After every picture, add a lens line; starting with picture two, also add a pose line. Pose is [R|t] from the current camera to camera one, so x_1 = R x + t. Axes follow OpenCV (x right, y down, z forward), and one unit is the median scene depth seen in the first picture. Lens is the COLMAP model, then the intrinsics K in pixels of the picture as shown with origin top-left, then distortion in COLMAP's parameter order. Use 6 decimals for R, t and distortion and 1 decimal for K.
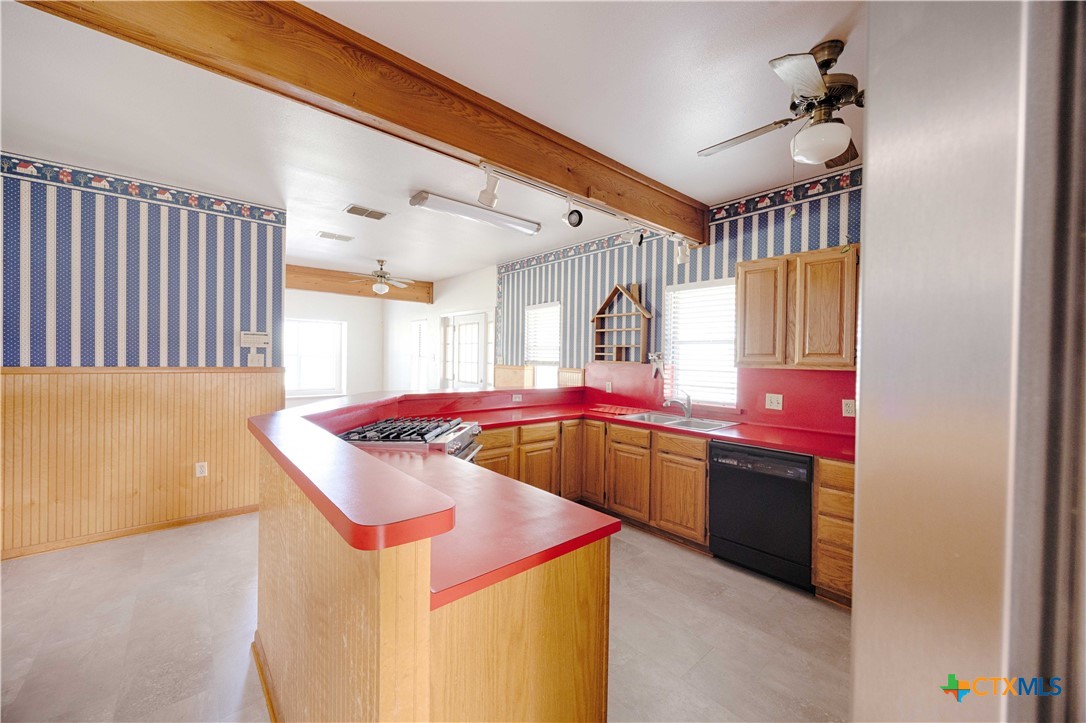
lens RADIAL K [[426.8, 0, 542.3], [0, 426.8, 358.1], [0, 0, 1]] dist [0.000342, 0.000039]
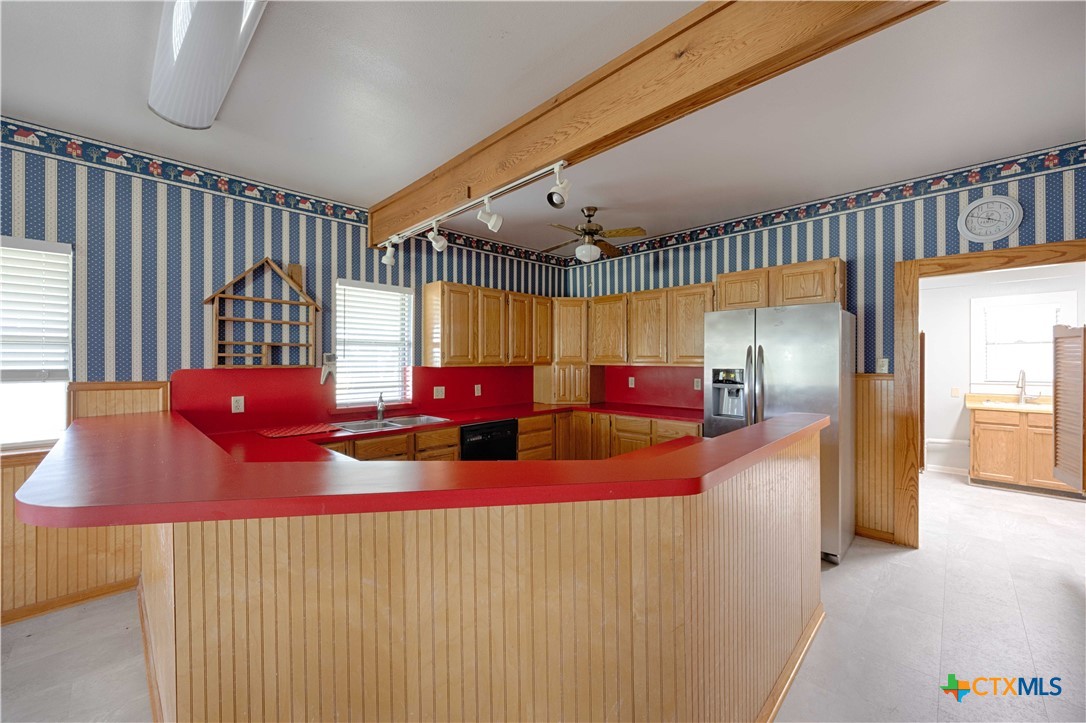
lens RADIAL K [[426.8, 0, 541.7], [0, 426.8, 362.1], [0, 0, 1]] dist [0.000342, 0.000039]
pose [[-0.085362, -0.001335, 0.996349, -0.567661], [0.016230, 0.999865, 0.002731, 0.008660], [-0.996218, 0.016404, -0.085329, 0.601247]]
